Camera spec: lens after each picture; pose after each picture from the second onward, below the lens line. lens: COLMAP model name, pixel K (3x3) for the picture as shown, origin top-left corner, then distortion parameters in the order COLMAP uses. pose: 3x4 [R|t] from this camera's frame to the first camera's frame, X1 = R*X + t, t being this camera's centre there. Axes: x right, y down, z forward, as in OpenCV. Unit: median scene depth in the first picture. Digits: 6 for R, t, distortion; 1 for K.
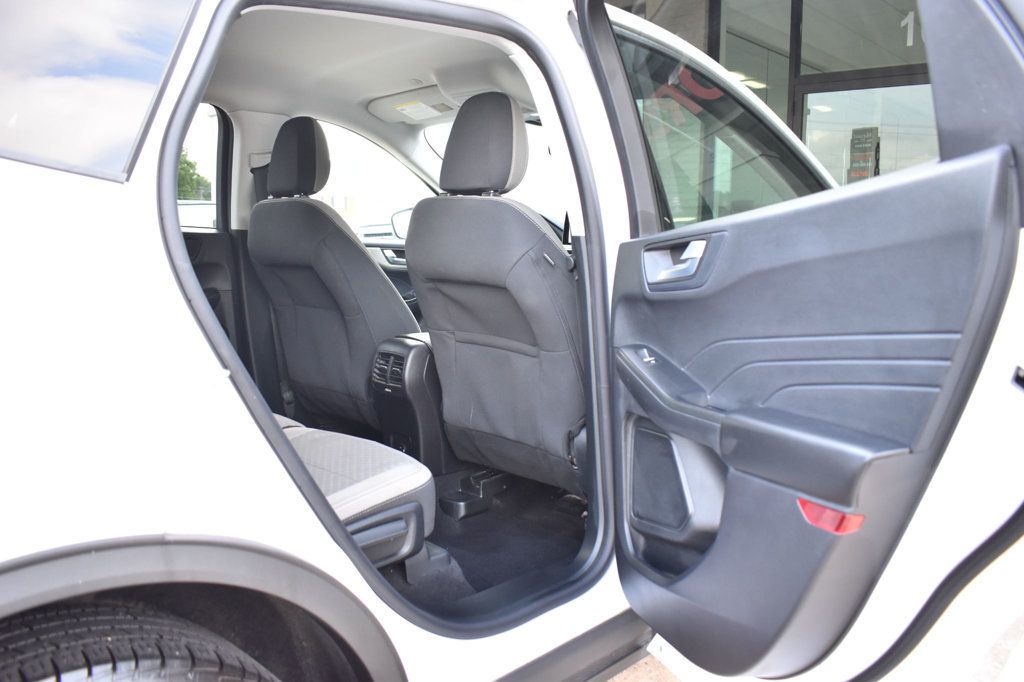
lens RADIAL K [[837.7, 0, 512.0], [0, 837.7, 341.0], [0, 0, 1]] dist [-0.011261, -0.005493]
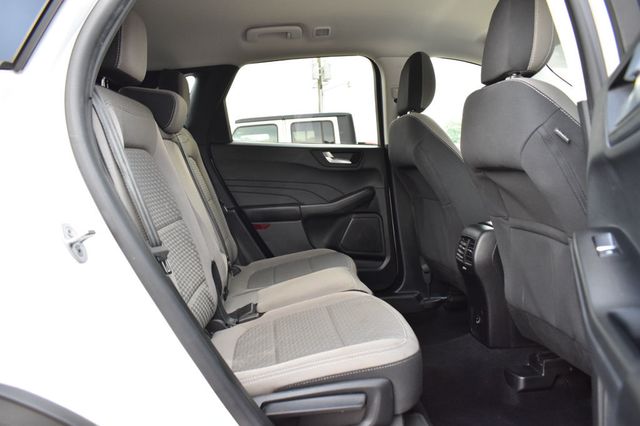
lens RADIAL K [[523.6, 0, 320.0], [0, 523.6, 213.0], [0, 0, 1]] dist [-0.011261, -0.005493]
pose [[0.806291, 0.019936, -0.591183, 0.124946], [-0.041854, 0.998850, -0.023401, 0.007532], [0.590037, 0.043611, 0.806198, 0.290349]]
